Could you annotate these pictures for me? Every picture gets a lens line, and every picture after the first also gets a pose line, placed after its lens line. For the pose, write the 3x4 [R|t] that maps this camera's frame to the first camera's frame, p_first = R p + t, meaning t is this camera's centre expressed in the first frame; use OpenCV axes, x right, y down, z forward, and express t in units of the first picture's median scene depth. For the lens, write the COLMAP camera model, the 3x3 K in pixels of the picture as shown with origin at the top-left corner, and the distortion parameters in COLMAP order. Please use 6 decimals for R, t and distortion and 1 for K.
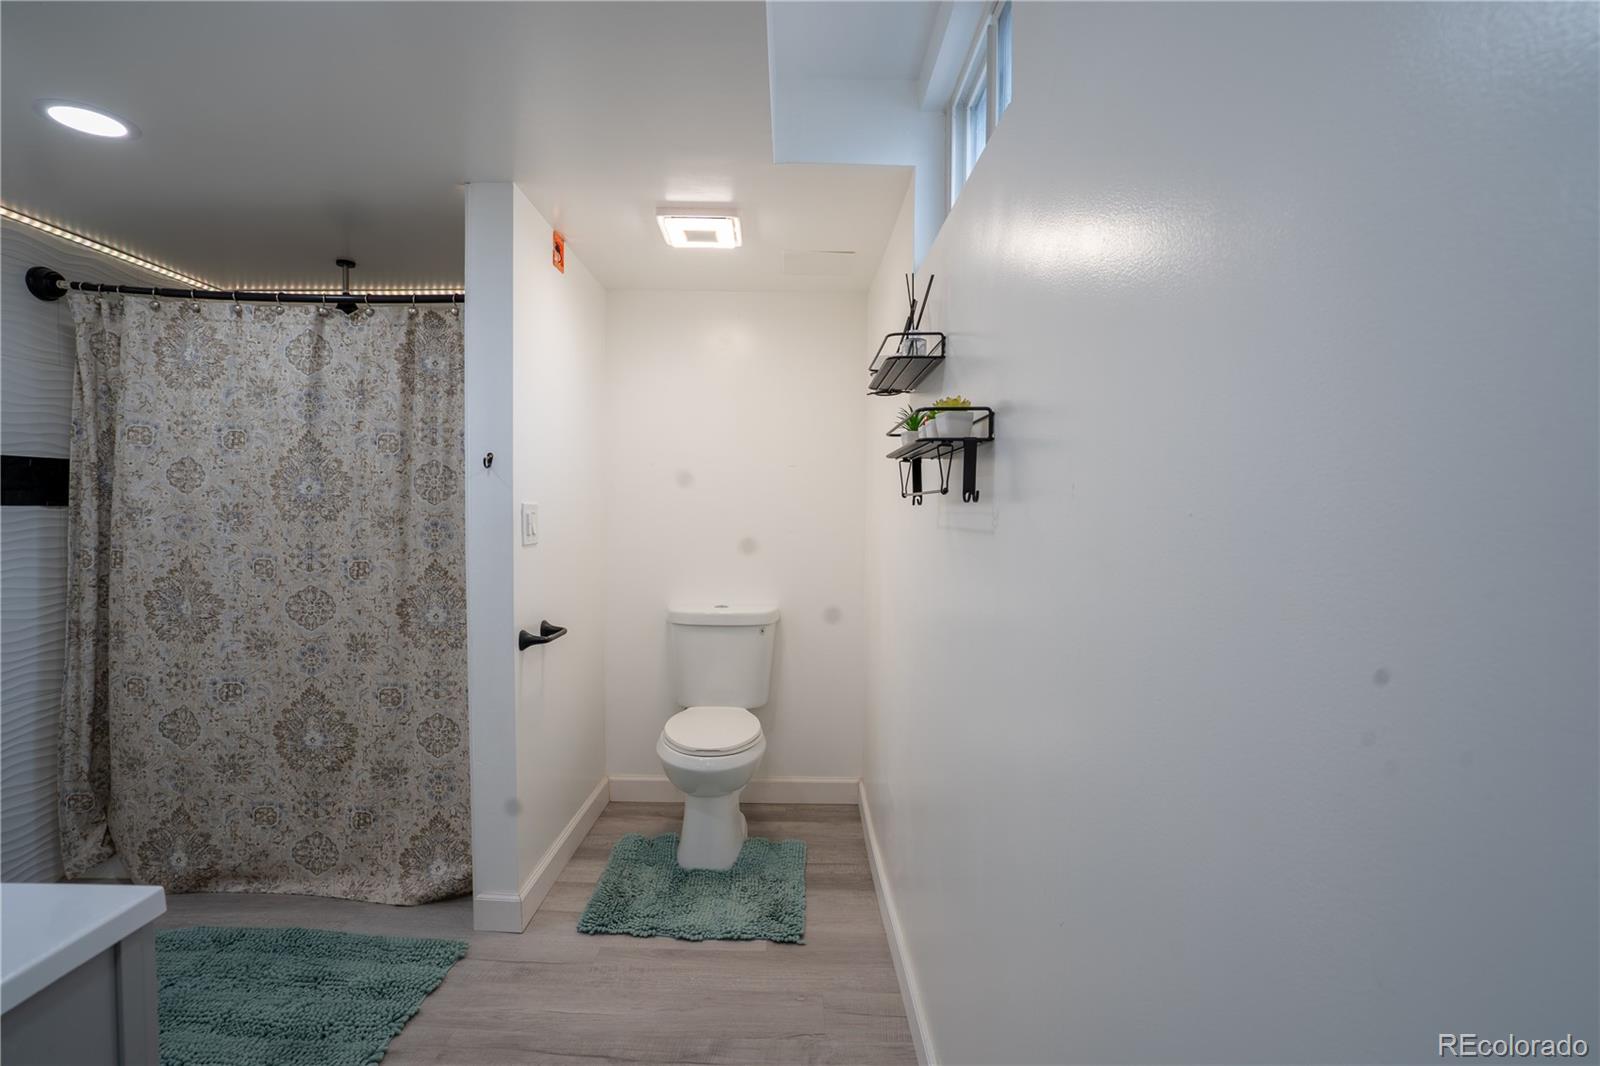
lens RADIAL K [[735.4, 0, 782.8], [0, 735.4, 535.1], [0, 0, 1]] dist [-0.002132, -0.000317]
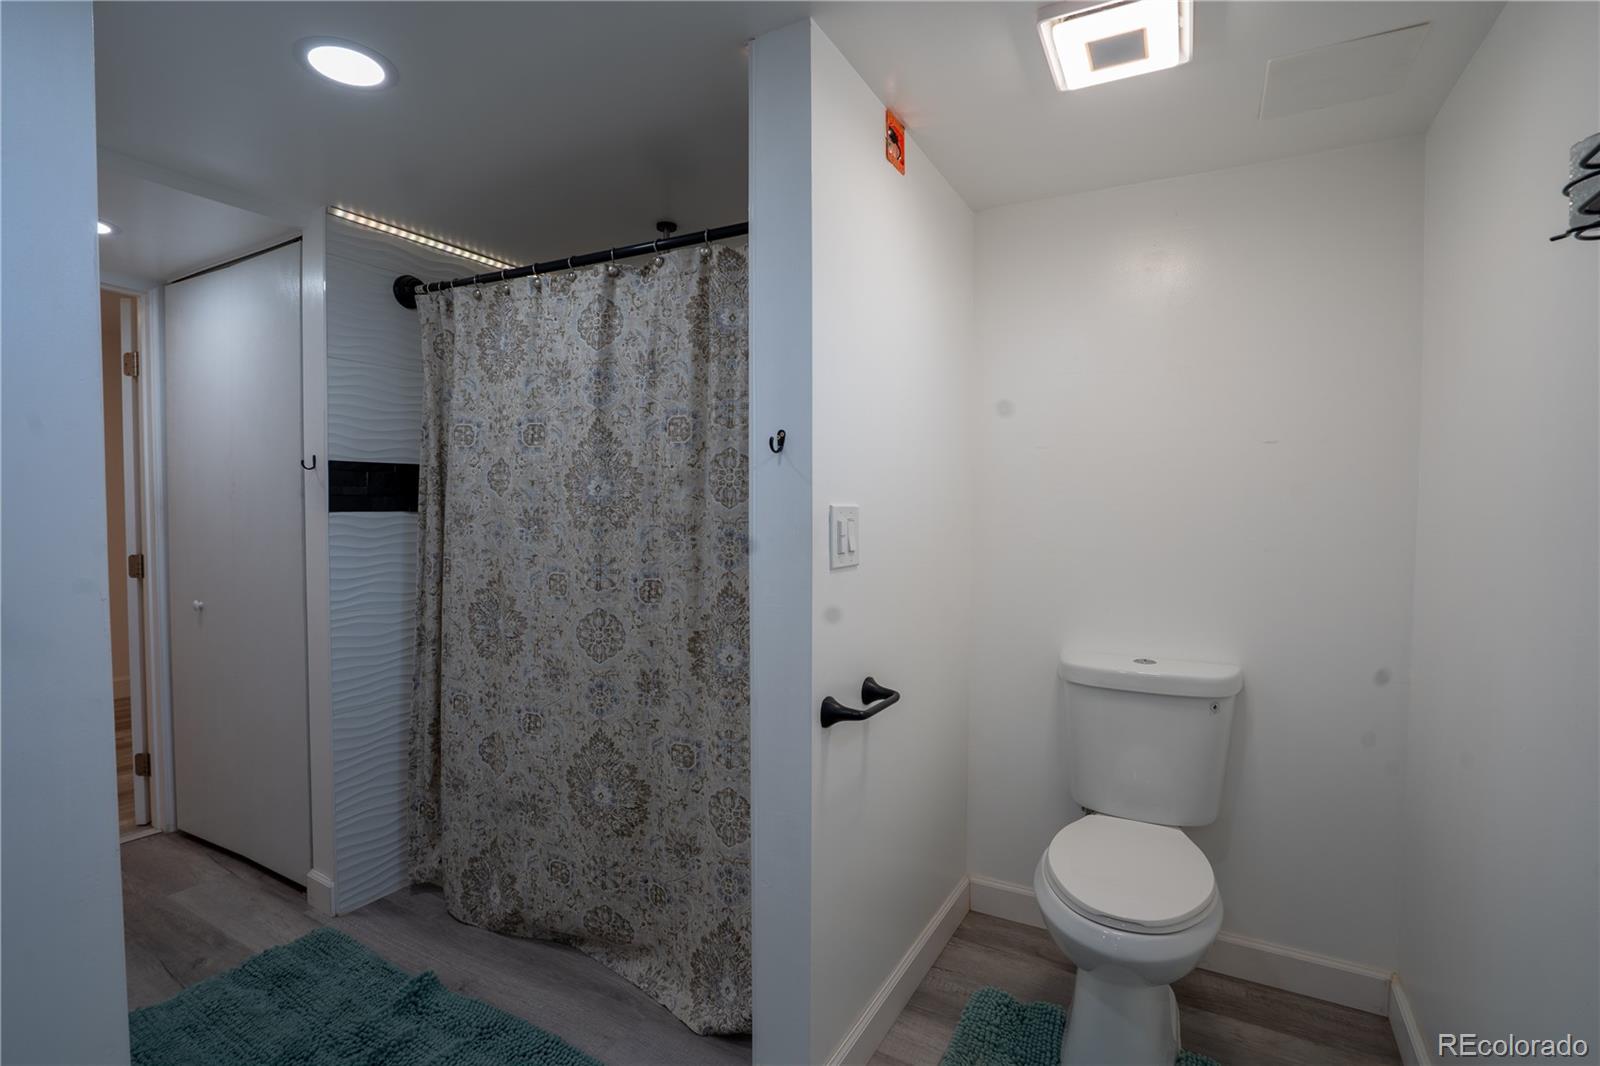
lens RADIAL K [[743.7, 0, 798.6], [0, 743.7, 534.7], [0, 0, 1]] dist [-0.063197, 0.025652]
pose [[0.876754, 0.011737, -0.480795, -0.053205], [-0.009597, 0.999930, 0.006909, -0.020478], [0.480843, -0.001443, 0.876806, 0.381430]]
